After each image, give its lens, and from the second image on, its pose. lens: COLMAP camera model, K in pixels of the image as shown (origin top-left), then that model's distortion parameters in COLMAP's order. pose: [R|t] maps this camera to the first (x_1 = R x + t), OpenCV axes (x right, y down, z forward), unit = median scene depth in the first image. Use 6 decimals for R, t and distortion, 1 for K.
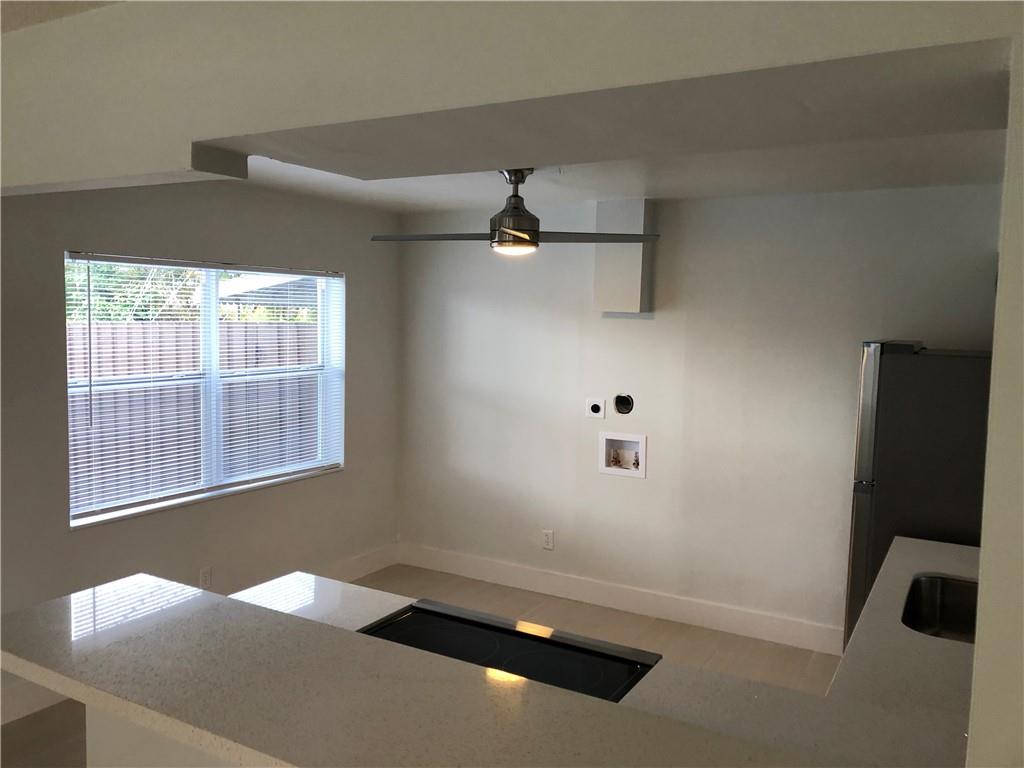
lens RADIAL K [[836.0, 0, 492.3], [0, 836.0, 373.4], [0, 0, 1]] dist [0.060566, -0.076610]
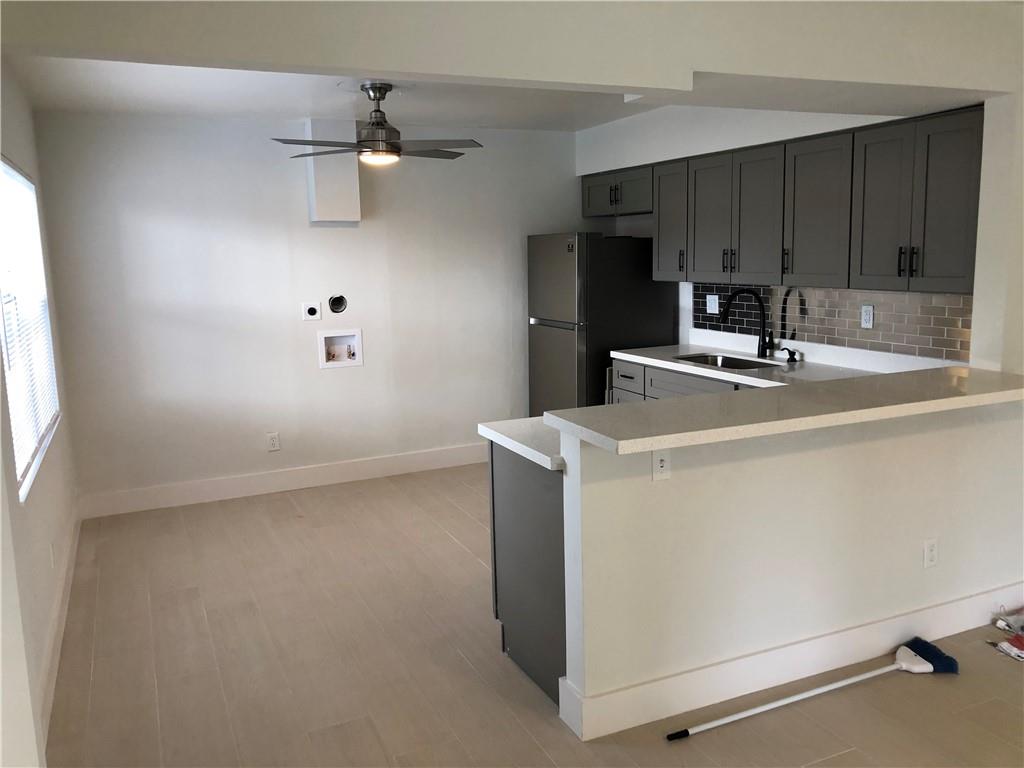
lens RADIAL K [[836.0, 0, 511.4], [0, 836.0, 384.7], [0, 0, 1]] dist [0.060566, -0.076610]
pose [[0.571431, -0.167288, 0.803419, -0.673090], [0.095314, 0.985906, 0.137493, 0.011070], [-0.815096, -0.001990, 0.579322, 0.157570]]
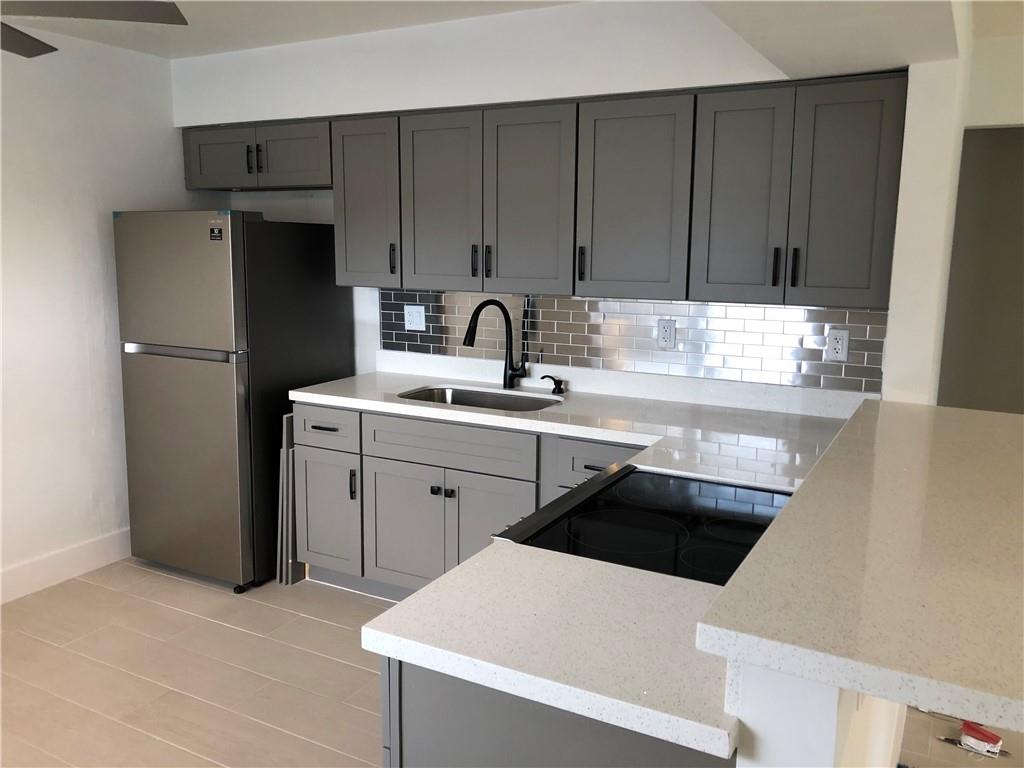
lens RADIAL K [[836.0, 0, 503.3], [0, 836.0, 379.5], [0, 0, 1]] dist [0.060566, -0.076610]
pose [[-0.027552, -0.187485, 0.981881, -0.422377], [0.063108, 0.979968, 0.188890, -0.006905], [-0.997626, 0.067169, -0.015168, 0.528690]]
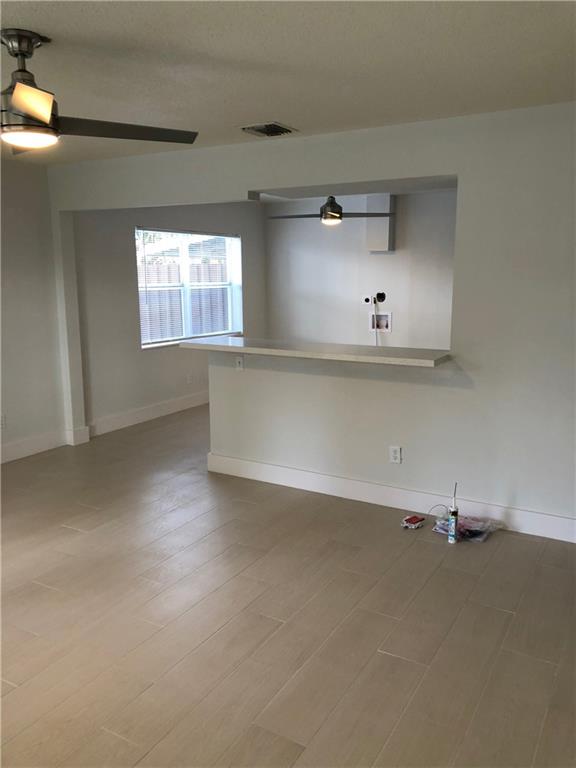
lens RADIAL K [[627.0, 0, 290.1], [0, 627.0, 382.5], [0, 0, 1]] dist [0.060566, -0.076610]
pose [[0.999654, -0.024533, 0.009497, -0.089189], [0.023406, 0.994237, 0.104616, 0.082127], [-0.012009, -0.104358, 0.994467, -0.579006]]
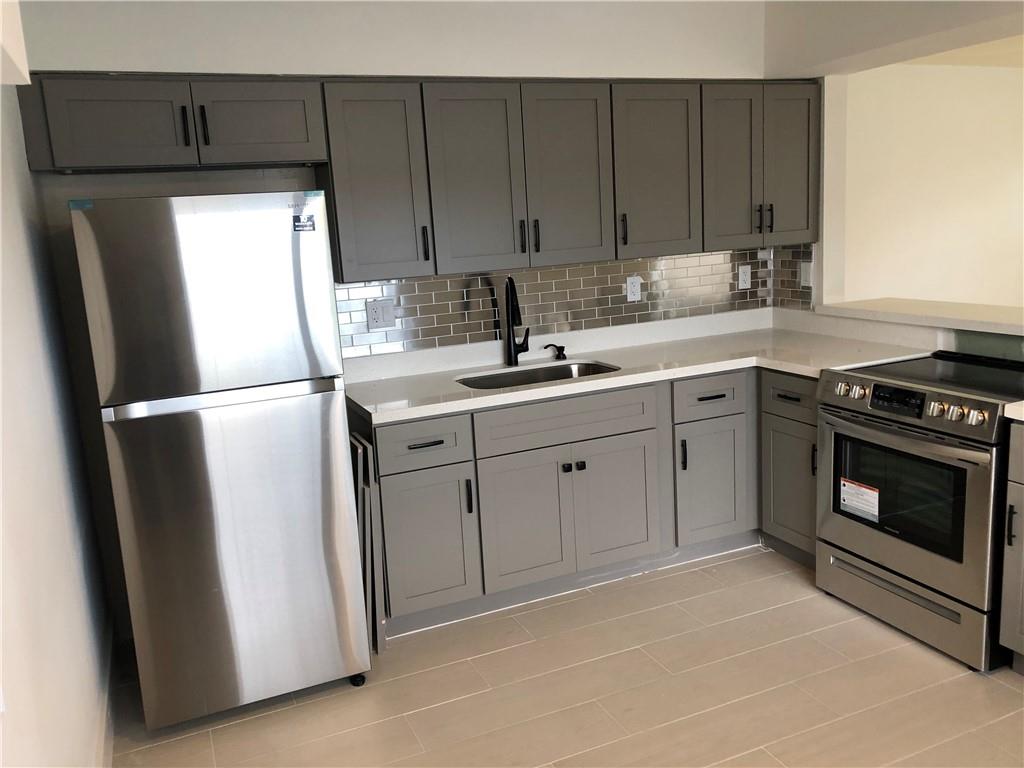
lens RADIAL K [[836.0, 0, 514.1], [0, 836.0, 384.7], [0, 0, 1]] dist [0.060566, -0.076610]
pose [[-0.809491, -0.088859, 0.580369, -0.108611], [0.083963, 0.960801, 0.264217, -0.040943], [-0.581098, 0.262611, -0.770299, 1.129199]]
